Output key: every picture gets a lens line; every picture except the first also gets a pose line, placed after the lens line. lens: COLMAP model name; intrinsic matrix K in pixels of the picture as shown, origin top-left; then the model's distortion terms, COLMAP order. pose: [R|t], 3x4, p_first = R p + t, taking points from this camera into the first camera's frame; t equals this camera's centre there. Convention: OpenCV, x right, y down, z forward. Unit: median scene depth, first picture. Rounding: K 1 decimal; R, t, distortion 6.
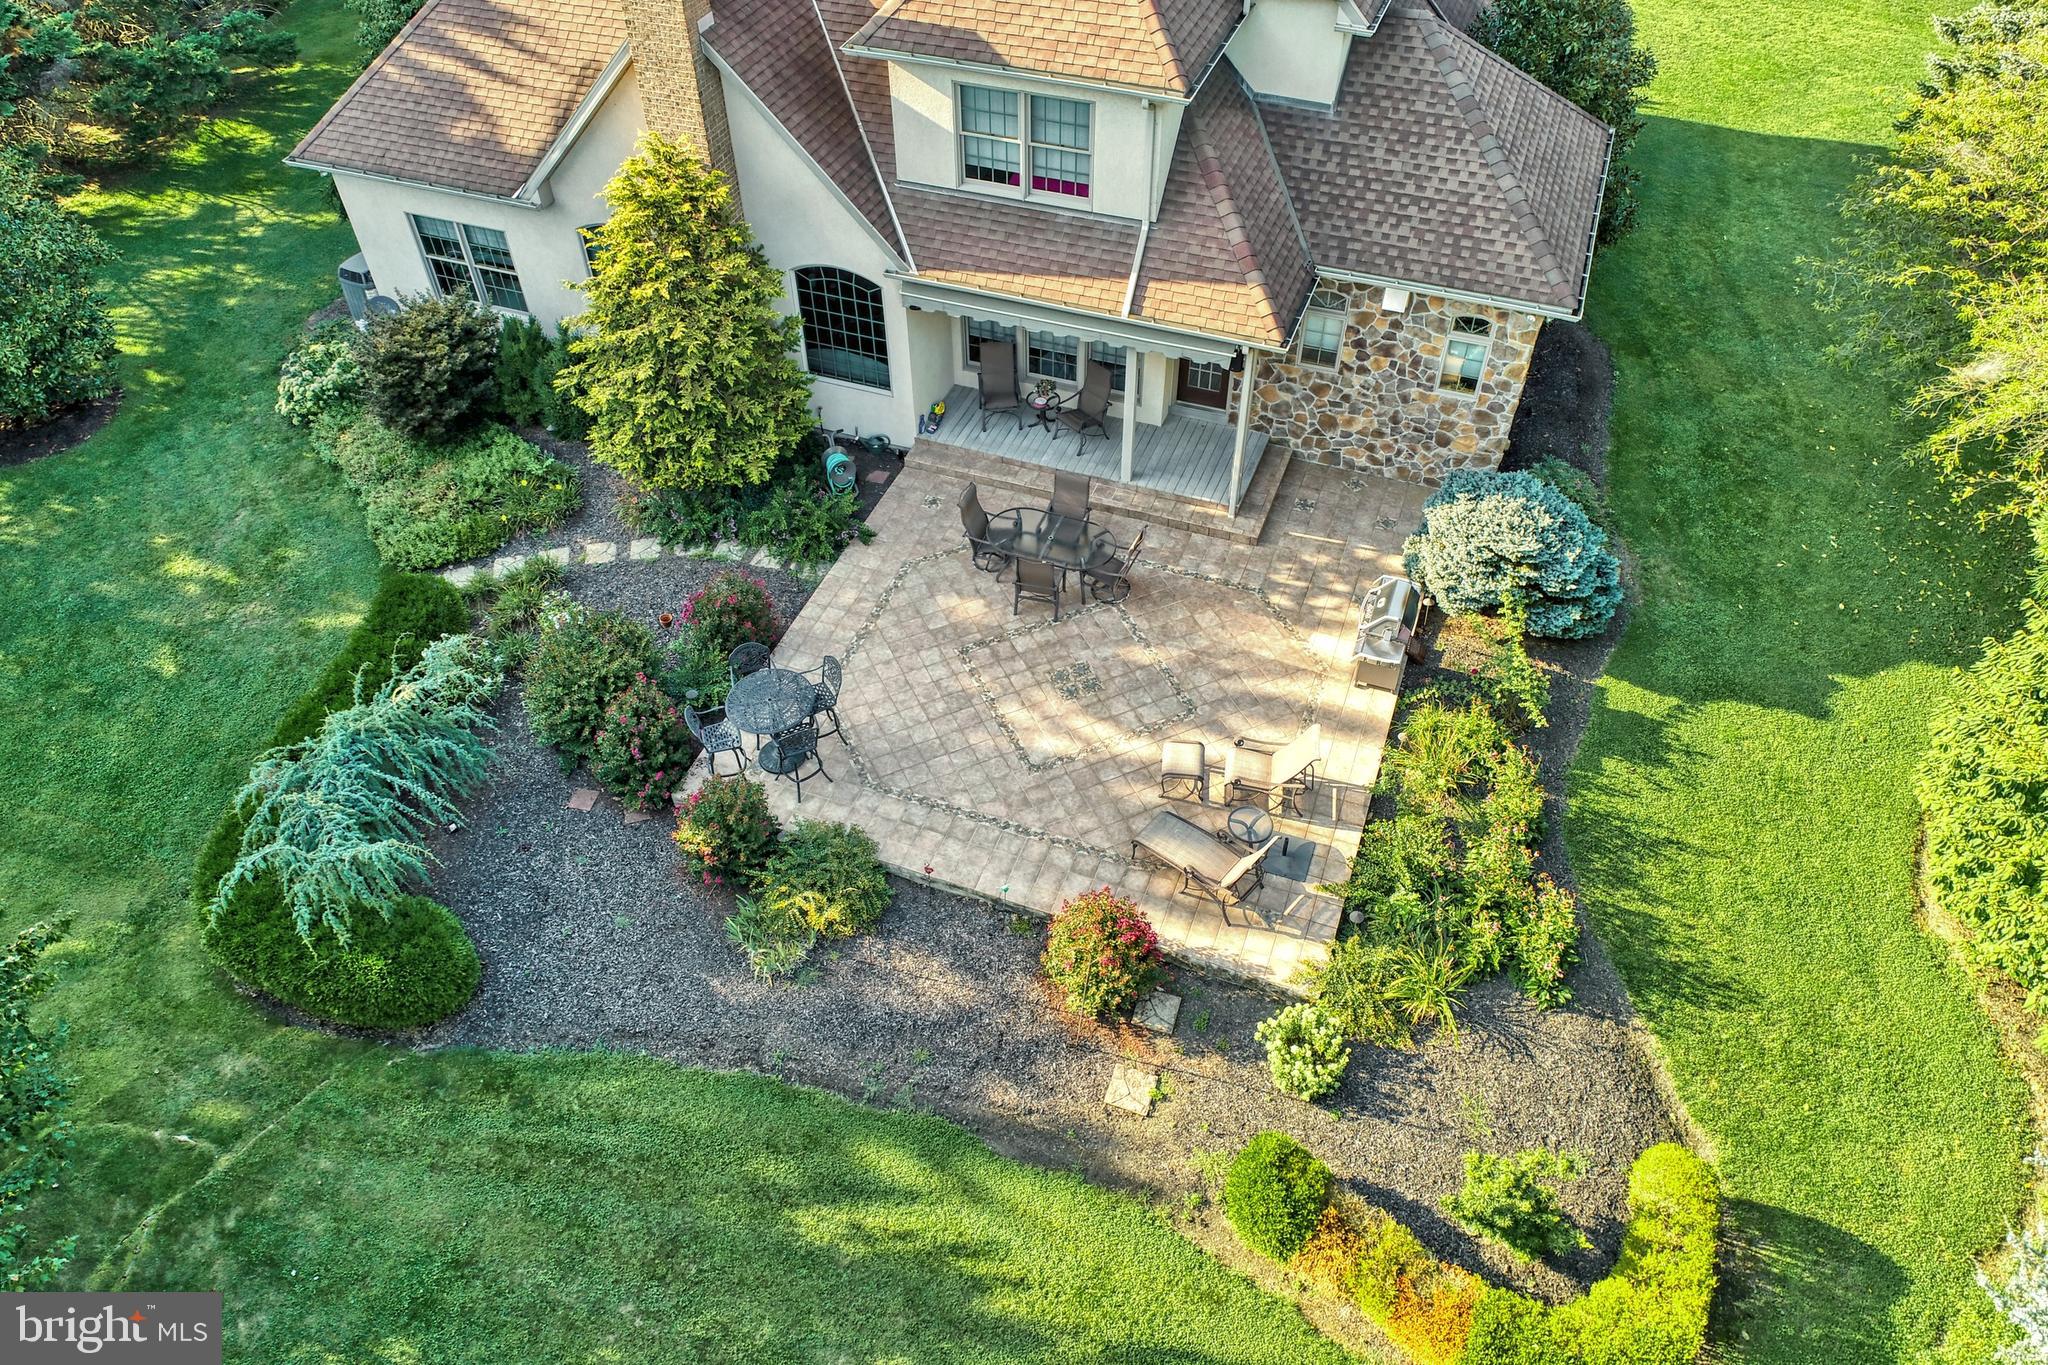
lens RADIAL K [[1383.1, 0, 1094.8], [0, 1383.1, 731.7], [0, 0, 1]] dist [-0.004684, -0.000776]
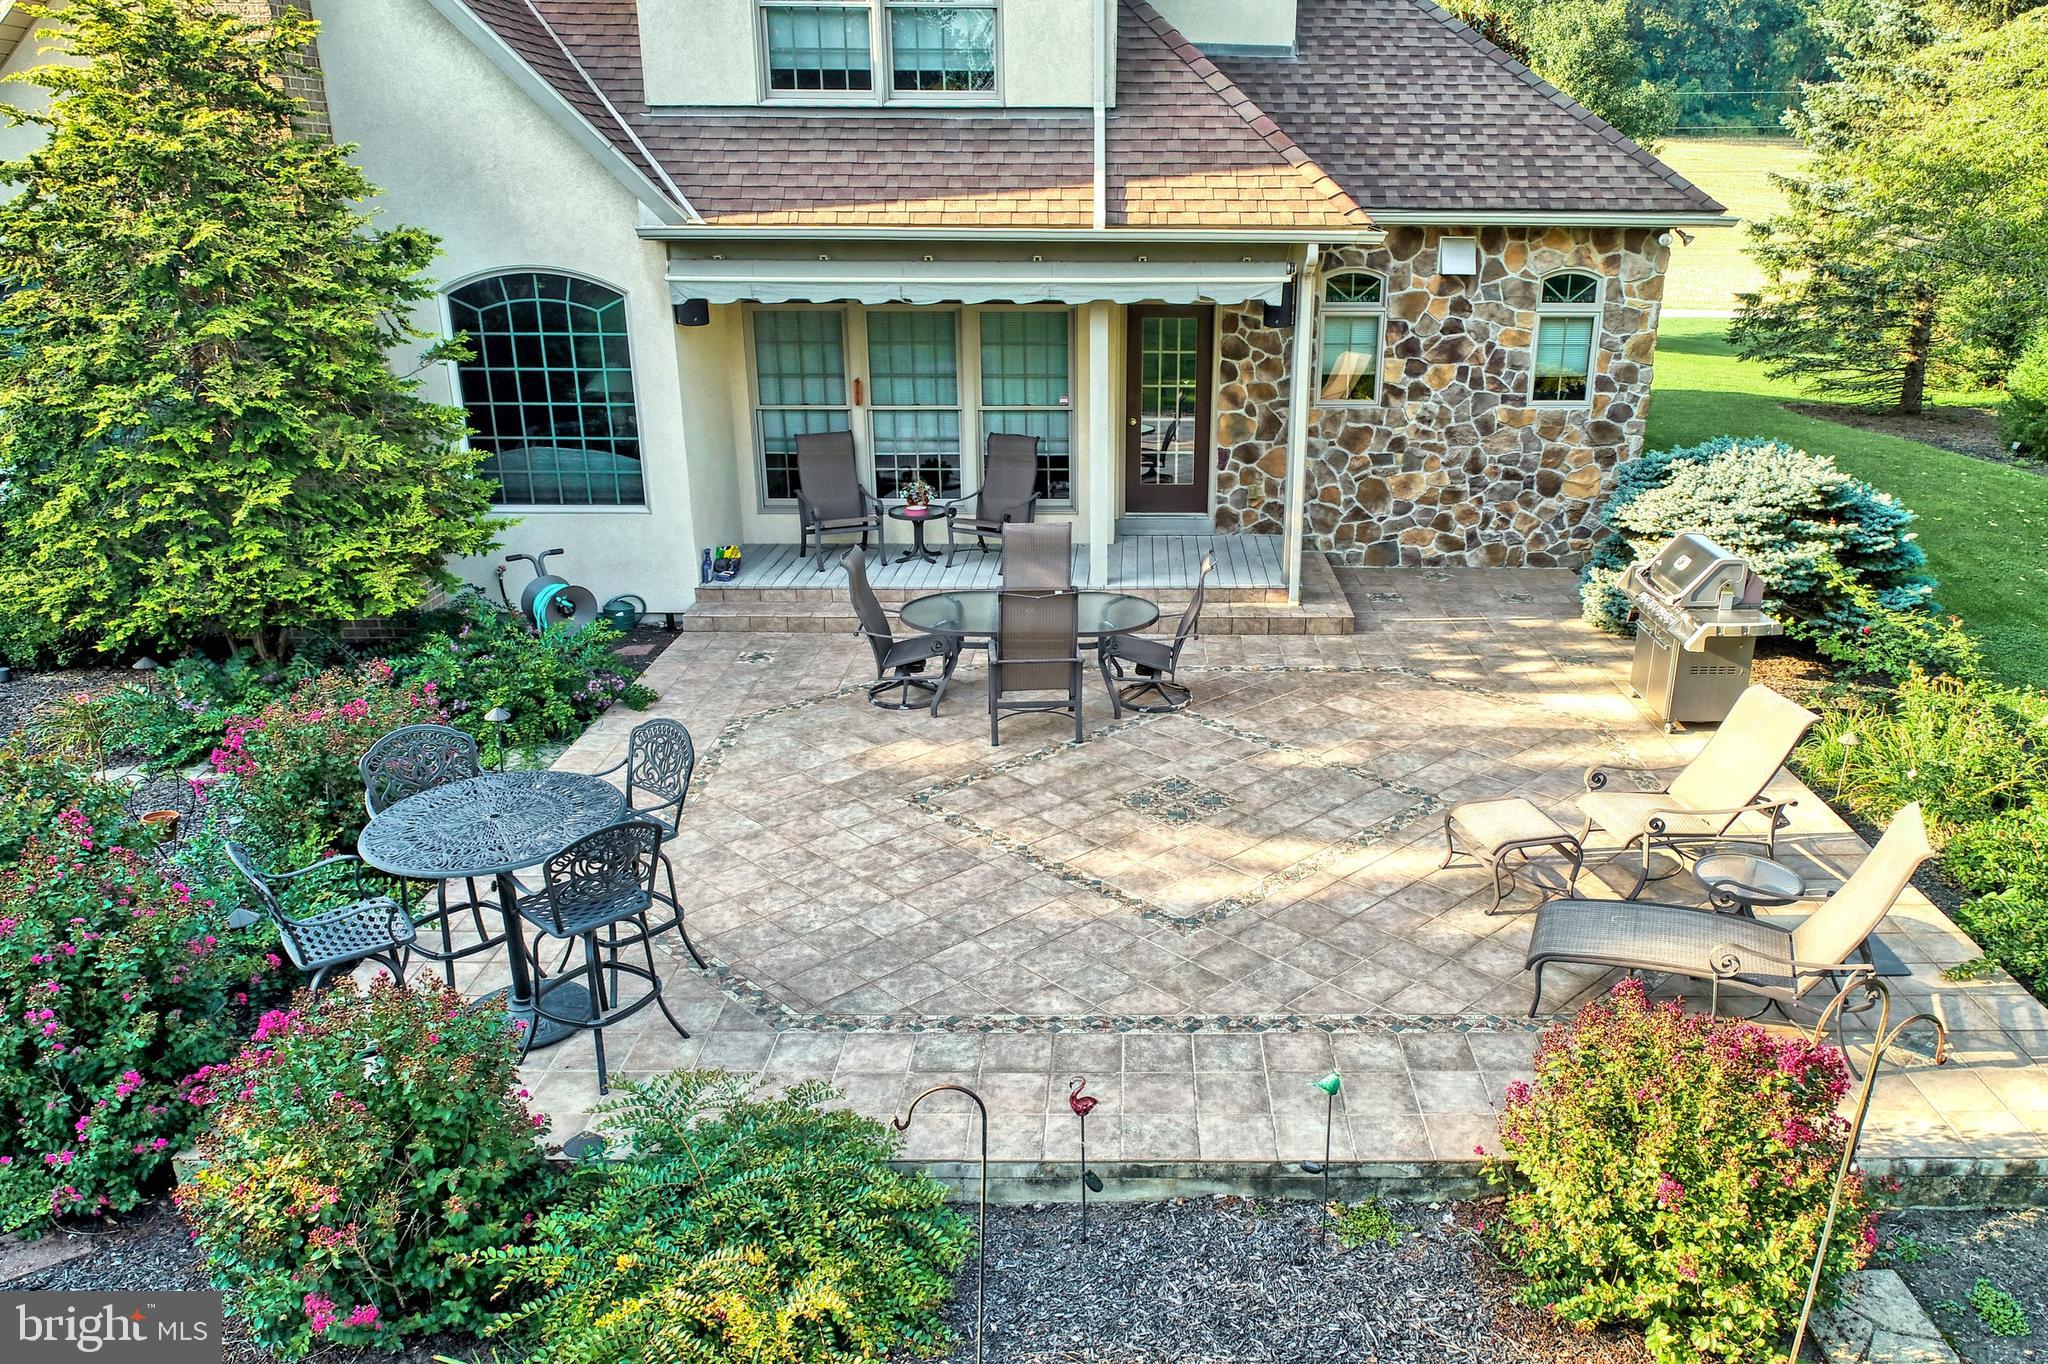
lens RADIAL K [[1480.0, 0, 1227.2], [0, 1480.0, 718.7], [0, 0, 1]] dist [-0.000118, -0.002345]
pose [[0.929119, -0.118908, 0.350142, -0.161672], [0.261606, 0.880584, -0.395138, 0.134888], [-0.261344, 0.458729, 0.849274, 0.516998]]
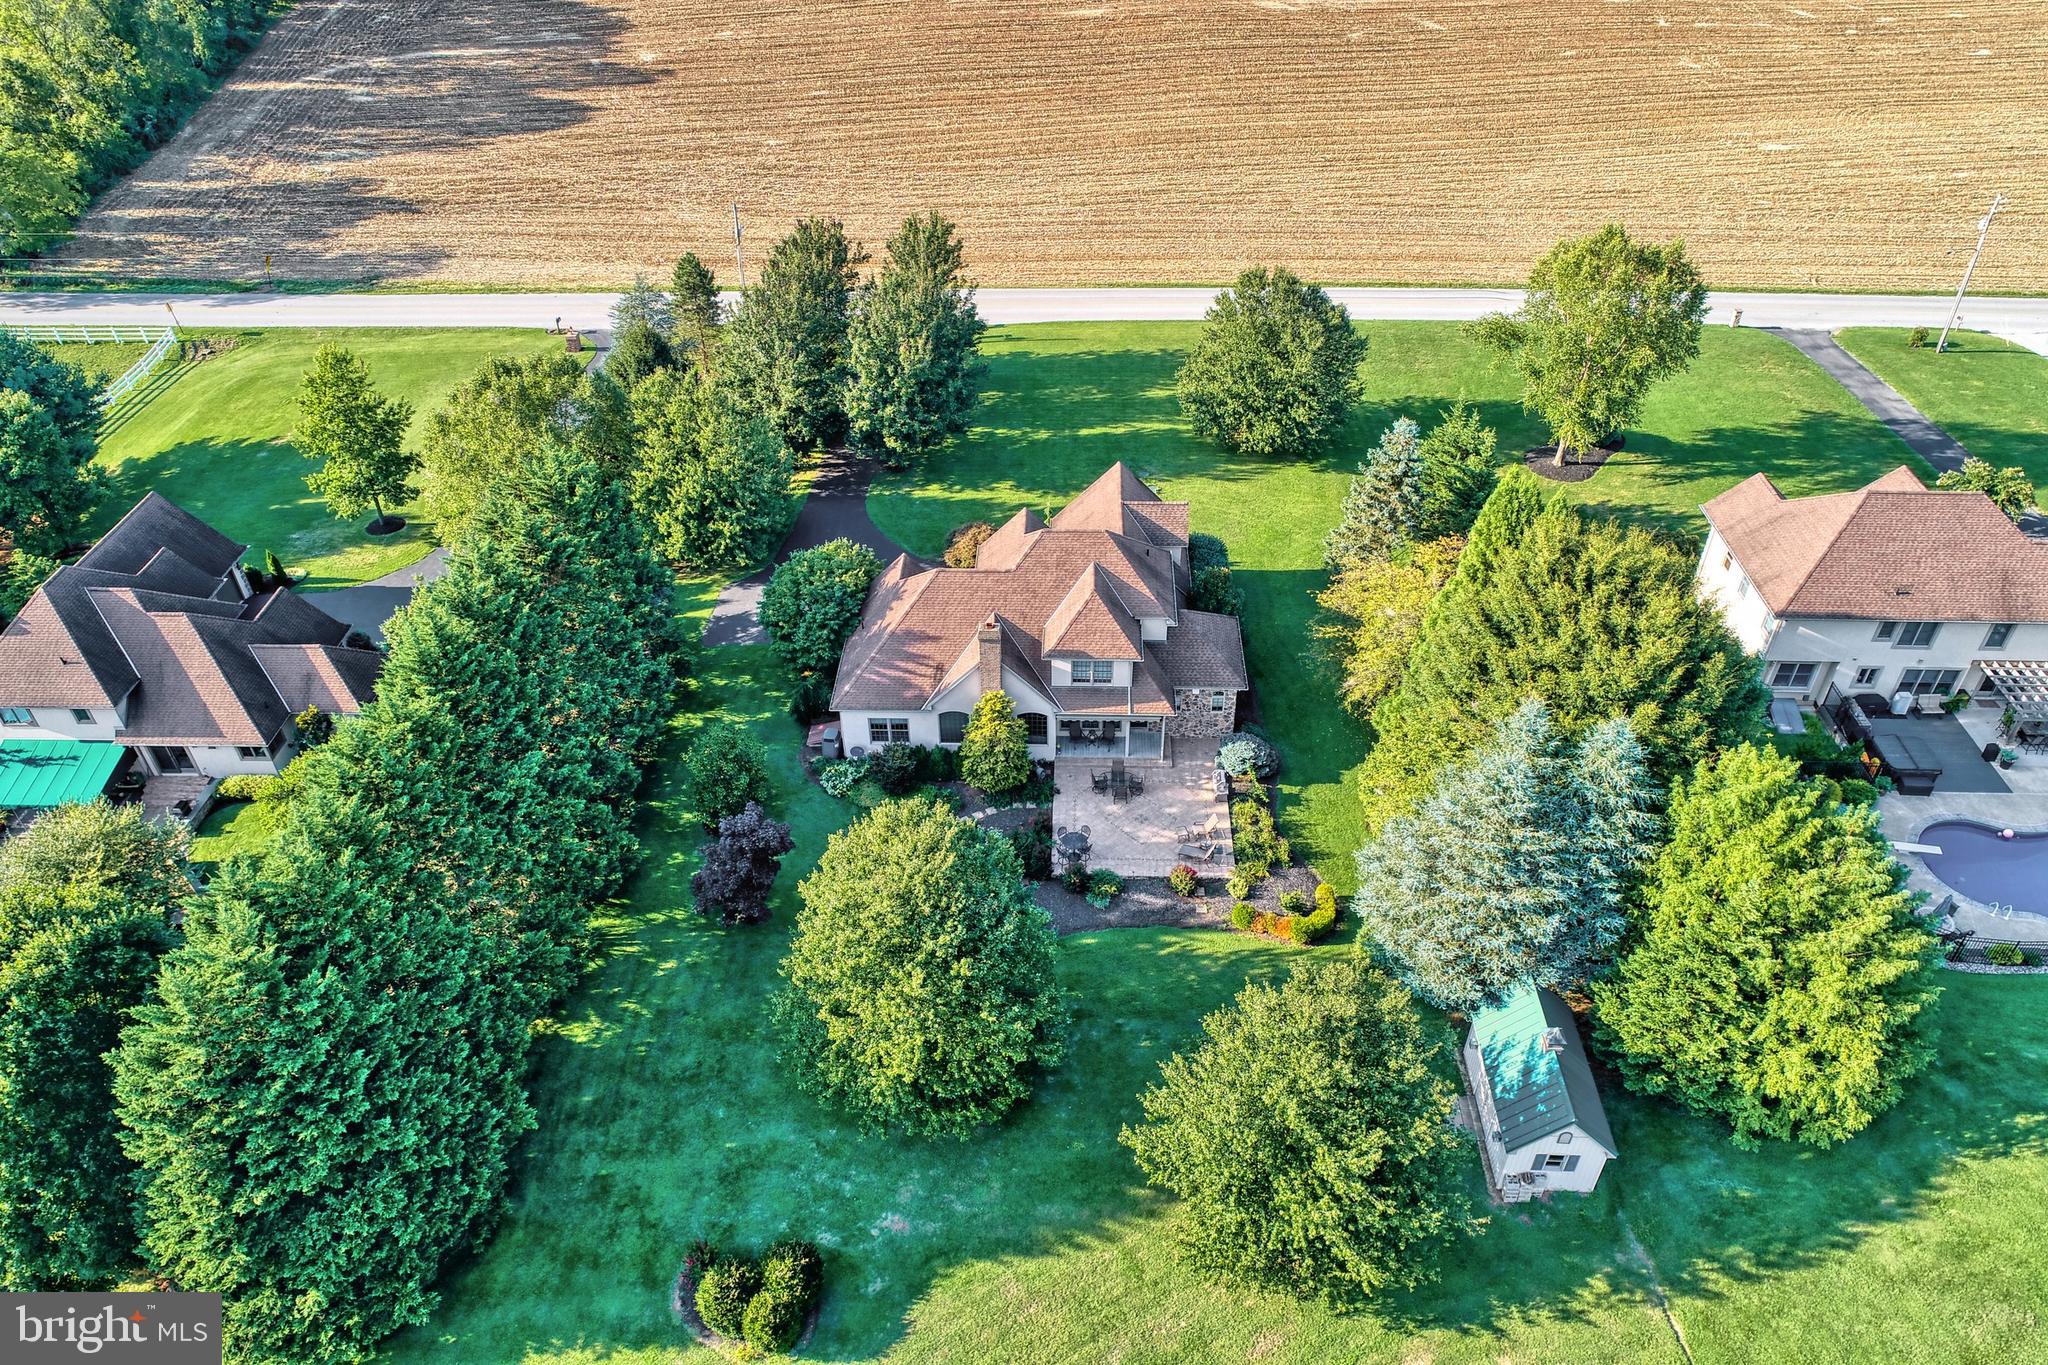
lens RADIAL K [[1412.6, 0, 1150.1], [0, 1412.6, 598.8], [0, 0, 1]] dist [-0.003169, 0.001518]
pose [[0.936578, -0.177587, 0.302134, -0.905473], [0.238001, 0.955116, -0.176380, 0.062019], [-0.257250, 0.237101, 0.936806, -2.304345]]
